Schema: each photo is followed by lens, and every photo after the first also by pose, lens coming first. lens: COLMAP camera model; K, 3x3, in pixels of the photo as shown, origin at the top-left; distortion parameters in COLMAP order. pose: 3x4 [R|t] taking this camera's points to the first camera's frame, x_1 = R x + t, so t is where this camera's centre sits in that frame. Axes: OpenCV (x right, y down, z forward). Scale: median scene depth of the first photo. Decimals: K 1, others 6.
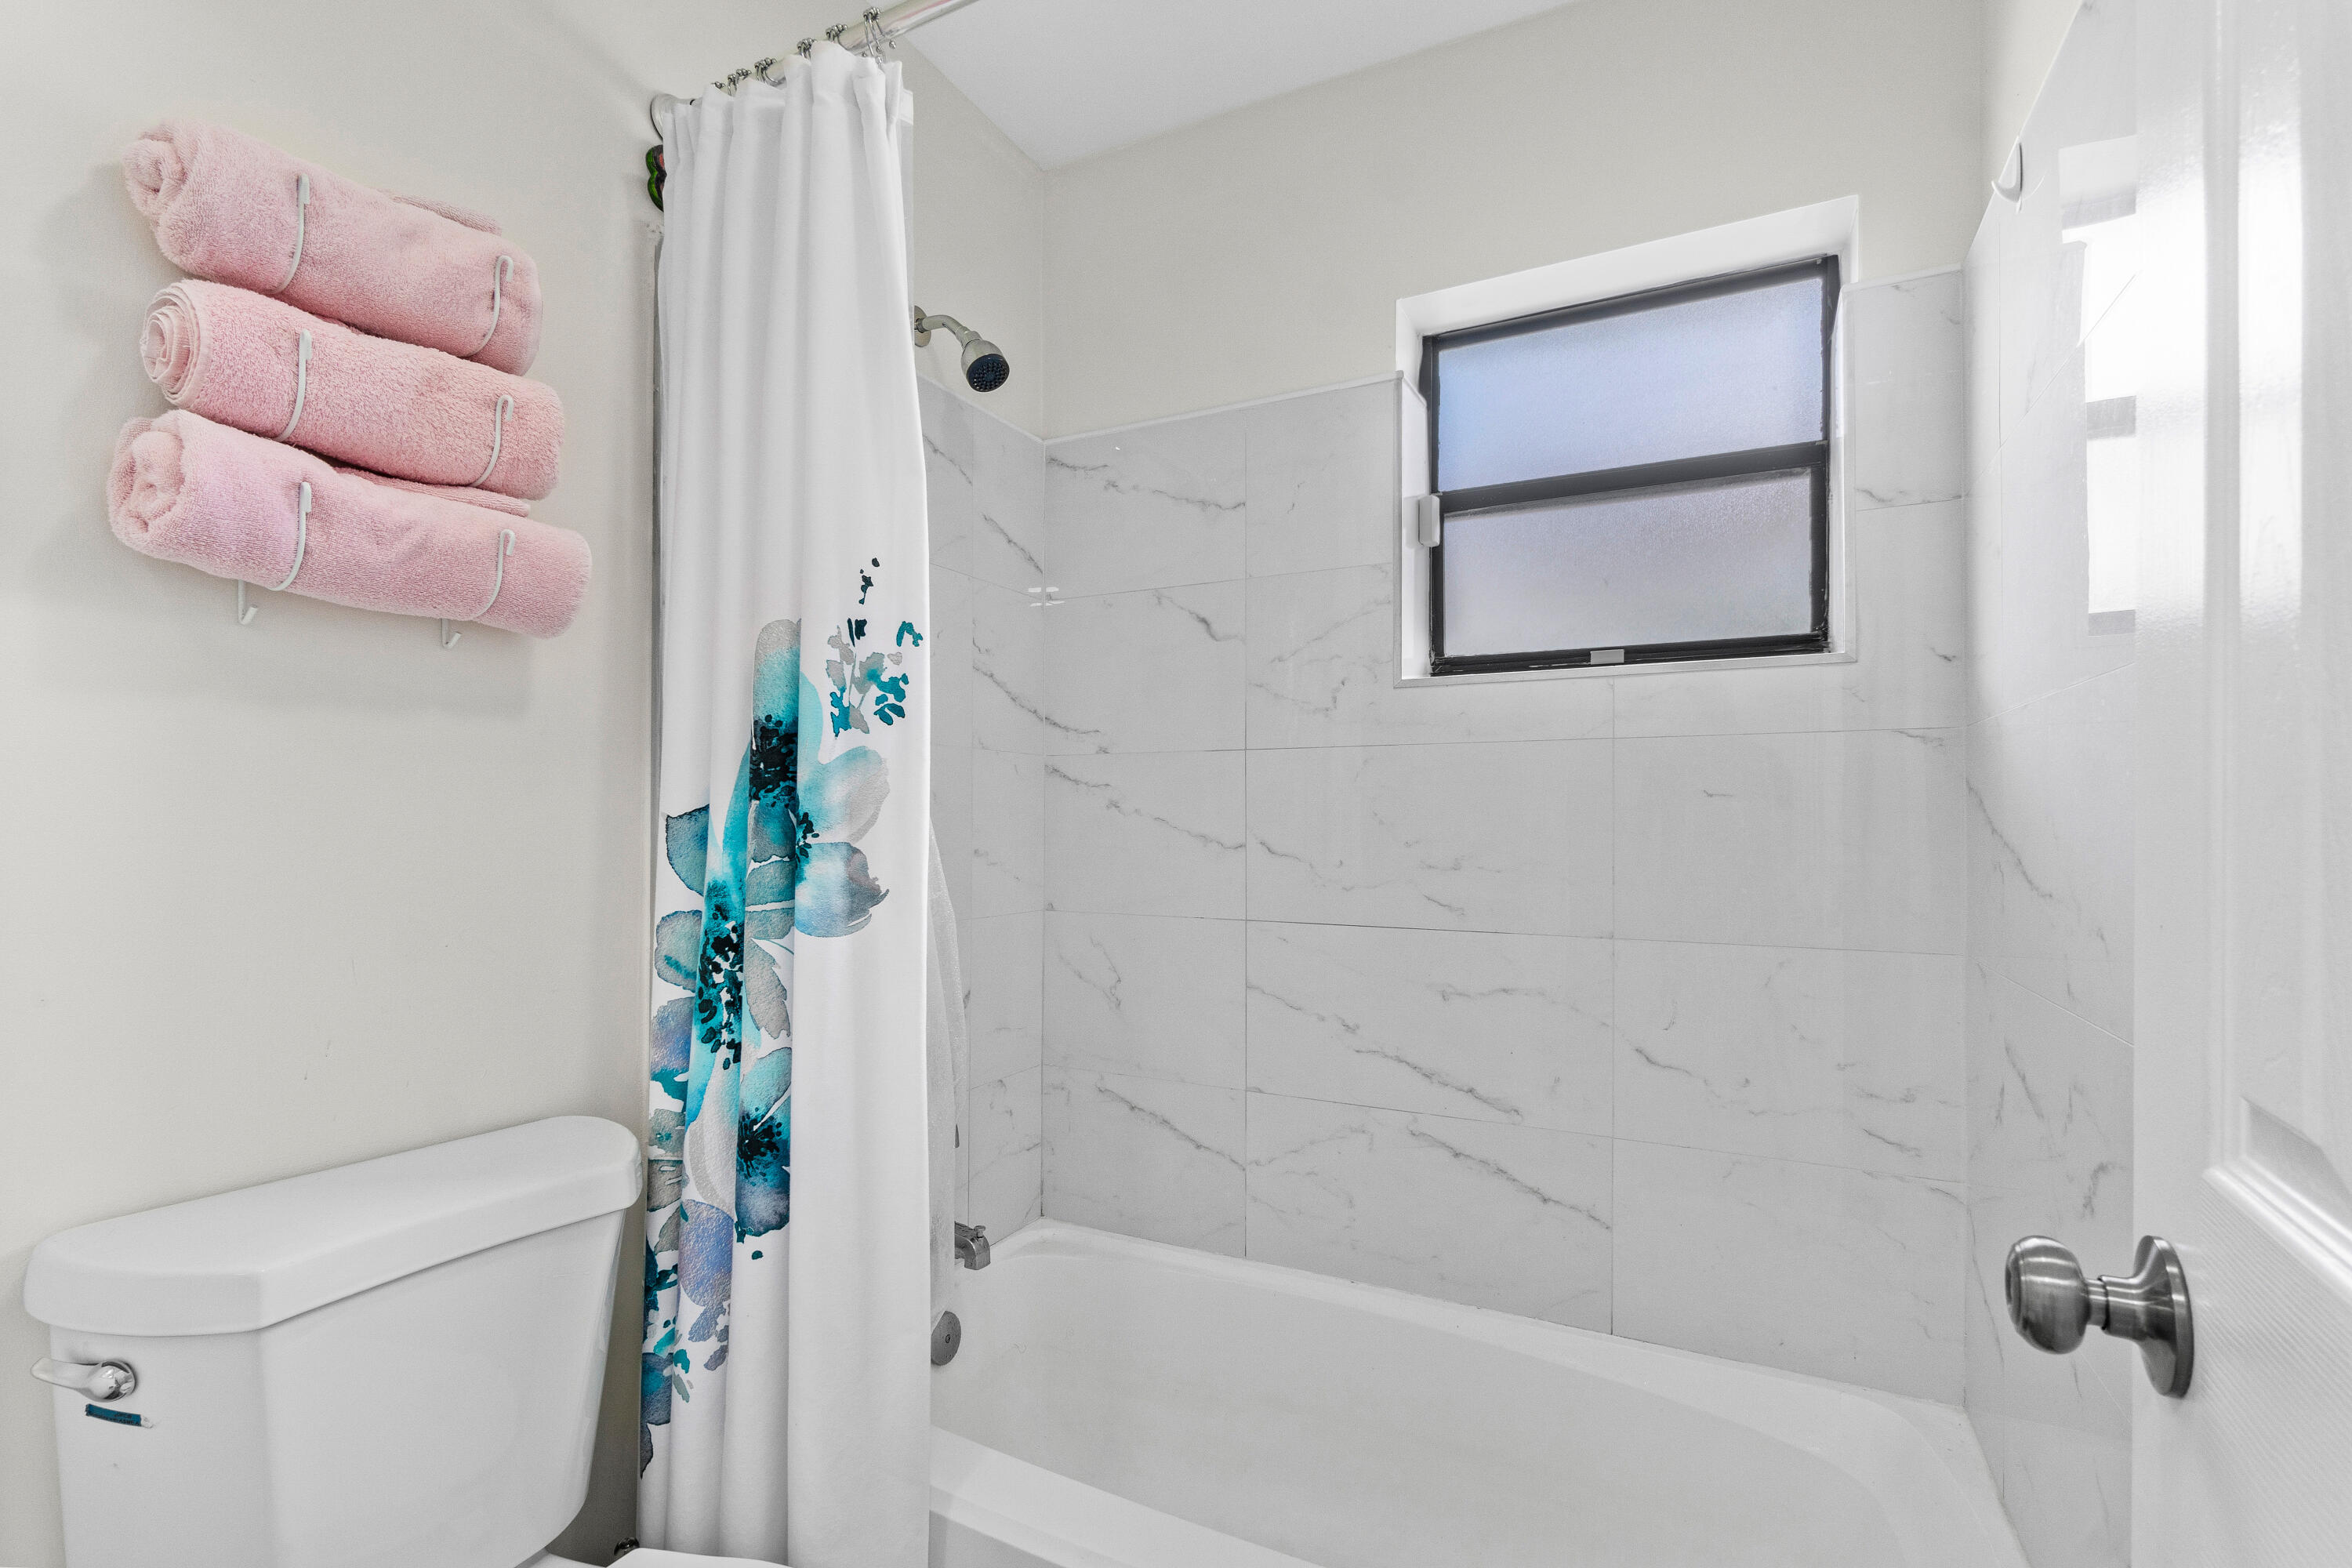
lens RADIAL K [[1035.2, 0, 1176.0], [0, 1035.2, 784.0], [0, 0, 1]] dist [0.000637, 0.000046]
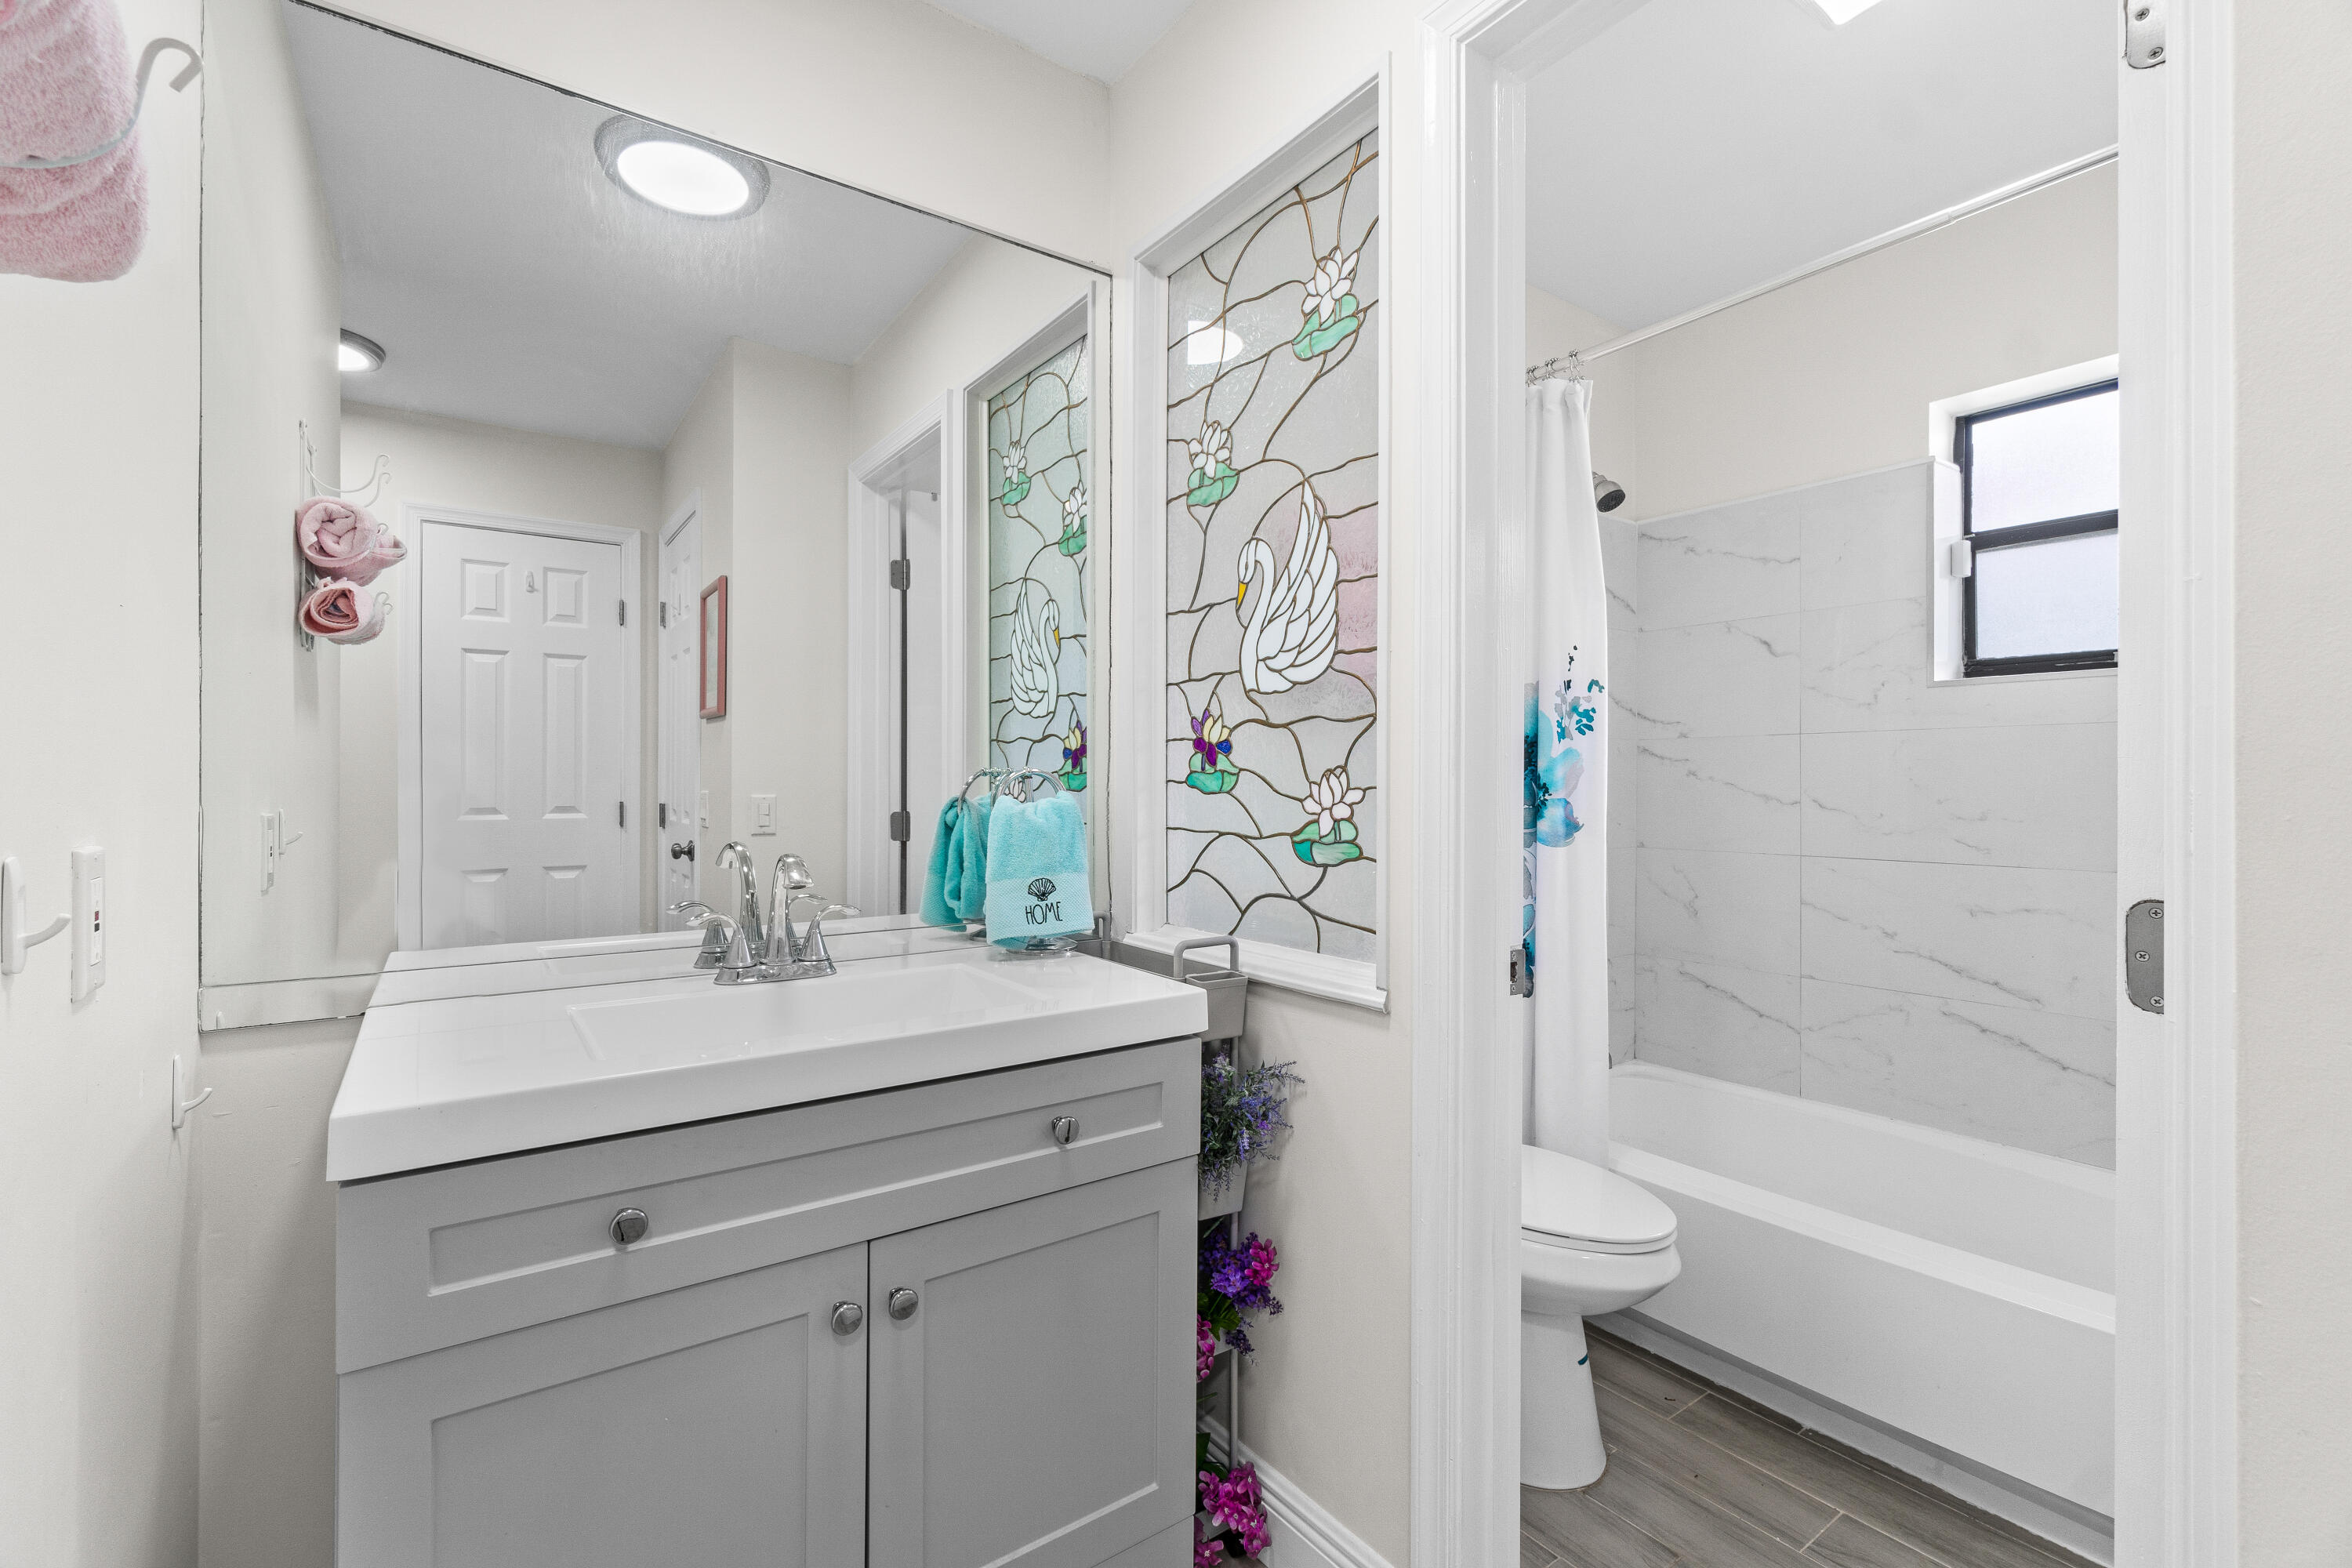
lens RADIAL K [[1035.2, 0, 1176.0], [0, 1035.2, 784.0], [0, 0, 1]] dist [0.000637, 0.000046]
pose [[0.897688, -0.004829, -0.440605, -0.084724], [0.021449, 0.999233, 0.032748, -0.033635], [0.440109, -0.038848, 0.897103, -0.722007]]
